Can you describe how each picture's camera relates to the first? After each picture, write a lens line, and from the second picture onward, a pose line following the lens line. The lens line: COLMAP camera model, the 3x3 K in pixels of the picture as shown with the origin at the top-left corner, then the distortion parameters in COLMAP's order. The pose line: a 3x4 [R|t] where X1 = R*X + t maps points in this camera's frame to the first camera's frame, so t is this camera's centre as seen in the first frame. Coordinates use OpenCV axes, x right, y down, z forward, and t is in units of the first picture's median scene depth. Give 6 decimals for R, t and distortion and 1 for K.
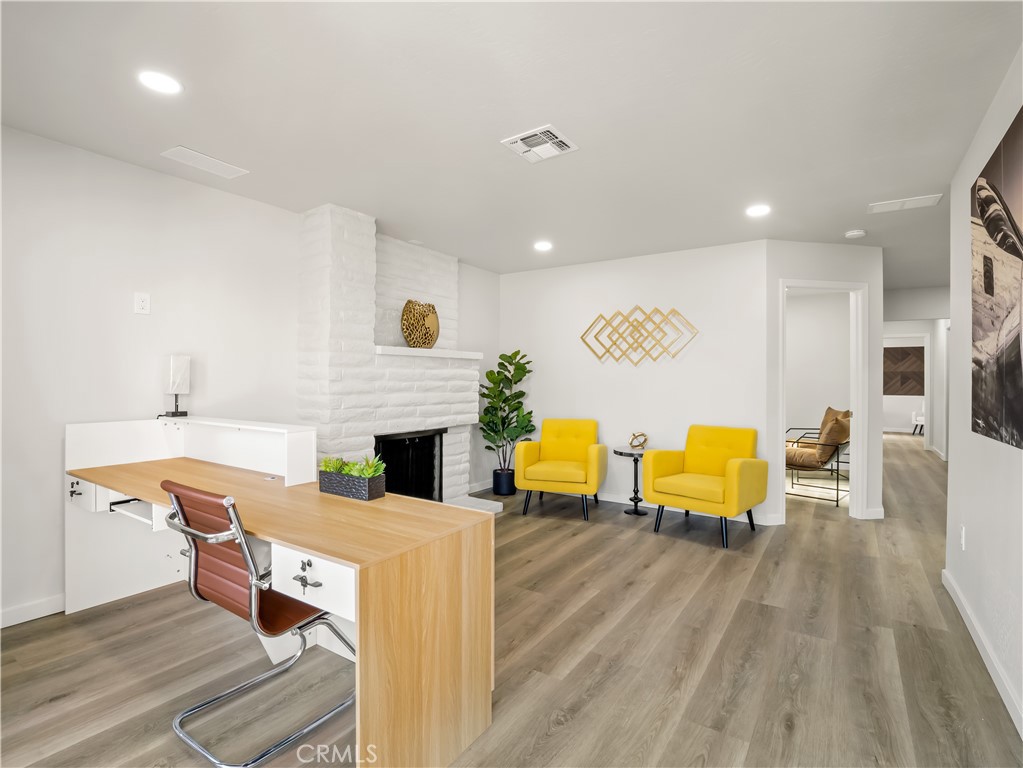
lens RADIAL K [[497.7, 0, 511.5], [0, 497.7, 384.0], [0, 0, 1]] dist [-0.017450, -0.000773]
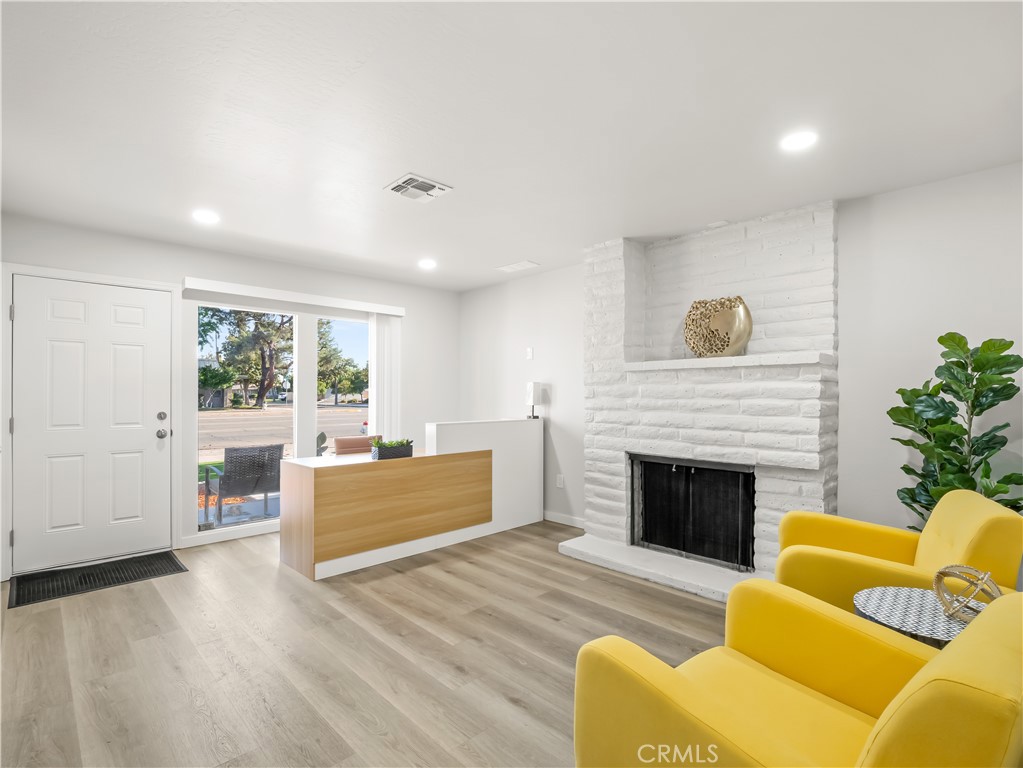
lens RADIAL K [[516.7, 0, 511.5], [0, 516.7, 384.0], [0, 0, 1]] dist [0.000326, 0.000047]
pose [[-0.212898, -0.023915, -0.976782, 0.839708], [-0.011882, 0.999690, -0.021886, -0.009533], [0.977002, 0.006947, -0.213117, 1.045126]]
